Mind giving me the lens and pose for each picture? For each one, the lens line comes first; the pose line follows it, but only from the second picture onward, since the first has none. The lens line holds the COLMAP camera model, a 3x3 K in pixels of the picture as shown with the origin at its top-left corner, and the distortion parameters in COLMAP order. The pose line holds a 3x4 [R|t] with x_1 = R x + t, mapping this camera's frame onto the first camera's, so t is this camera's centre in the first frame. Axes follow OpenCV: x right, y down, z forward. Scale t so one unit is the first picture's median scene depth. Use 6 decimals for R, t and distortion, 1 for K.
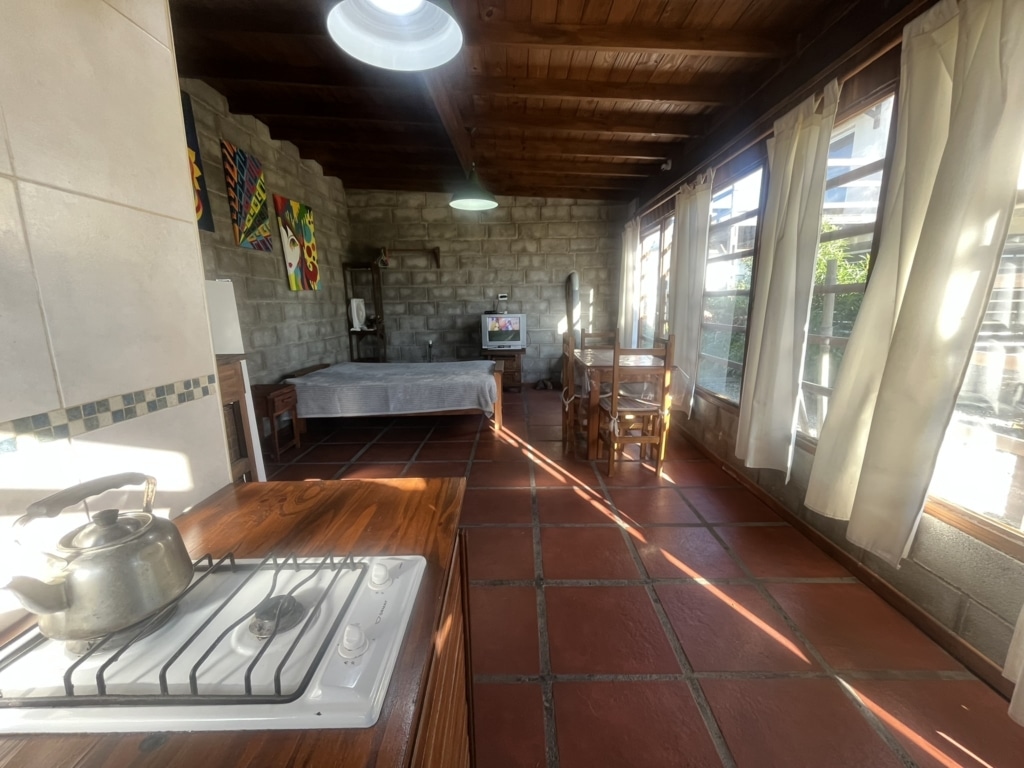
lens RADIAL K [[412.5, 0, 511.0], [0, 412.5, 385.3], [0, 0, 1]] dist [-0.002843, -0.000788]
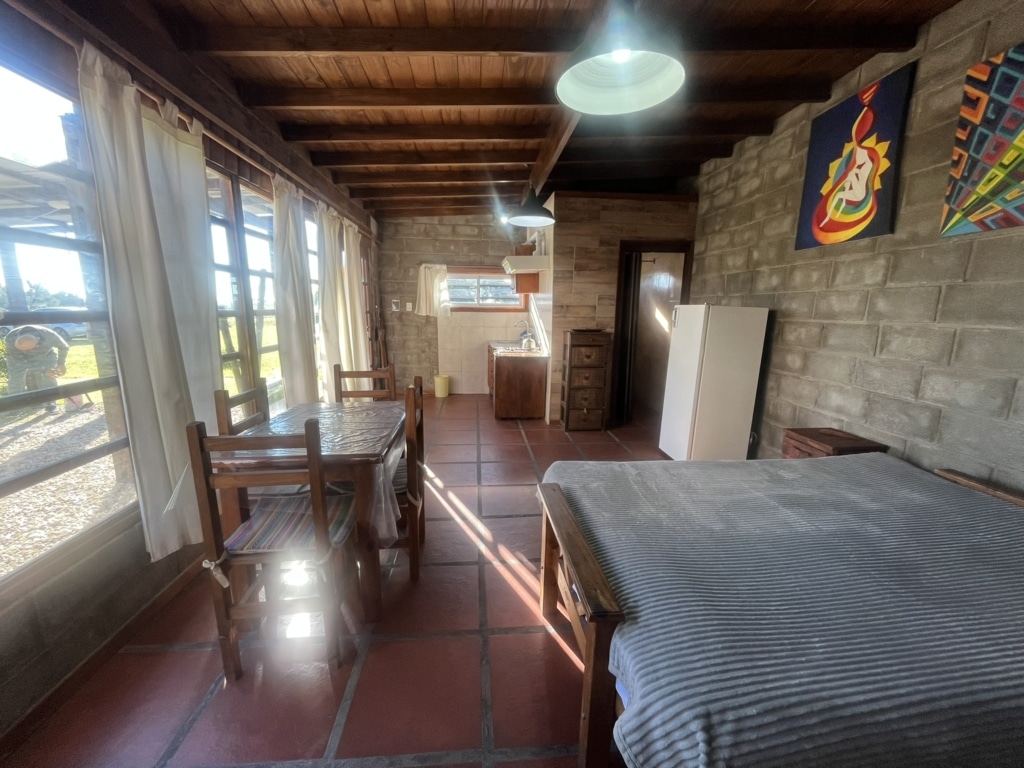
lens RADIAL K [[412.5, 0, 510.8], [0, 412.5, 385.2], [0, 0, 1]] dist [-0.002843, -0.000788]
pose [[-0.994927, 0.020577, -0.098470, 0.053796], [-0.018132, 0.926145, 0.376732, -0.313151], [0.098950, 0.376606, -0.921074, 1.415125]]
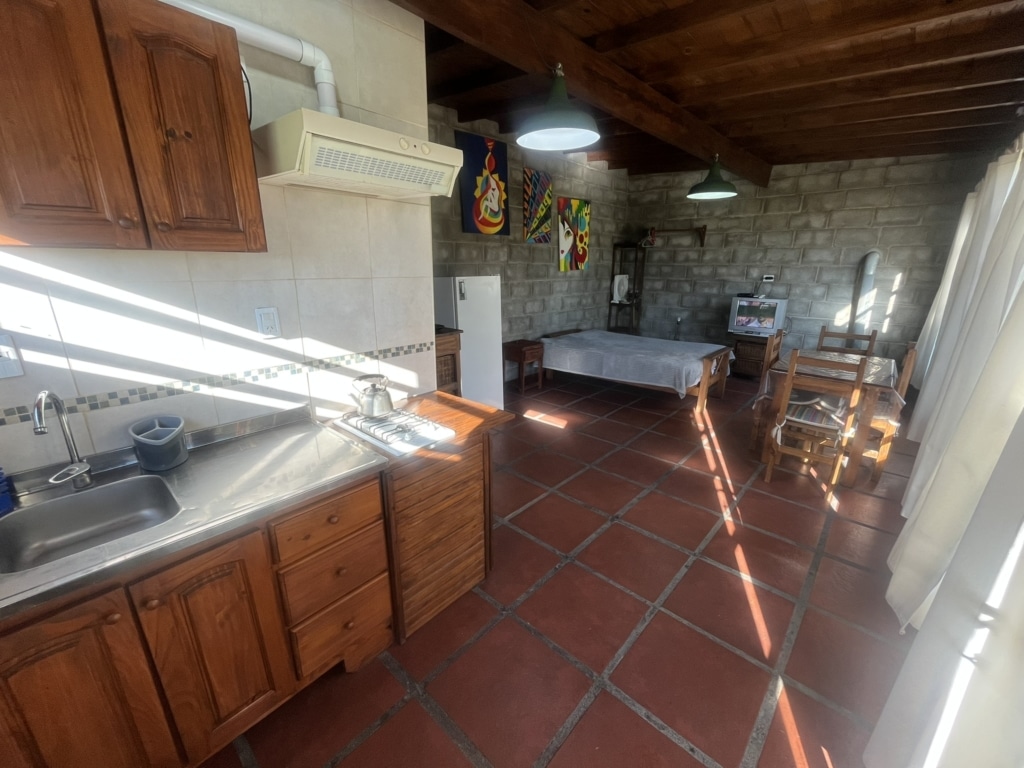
lens RADIAL K [[412.5, 0, 511.5], [0, 412.5, 385.5], [0, 0, 1]] dist [-0.002843, -0.000788]
pose [[0.745007, 0.207428, -0.633986, 0.282878], [-0.146284, 0.978092, 0.148113, -0.049032], [0.650820, -0.017603, 0.759028, -0.117541]]
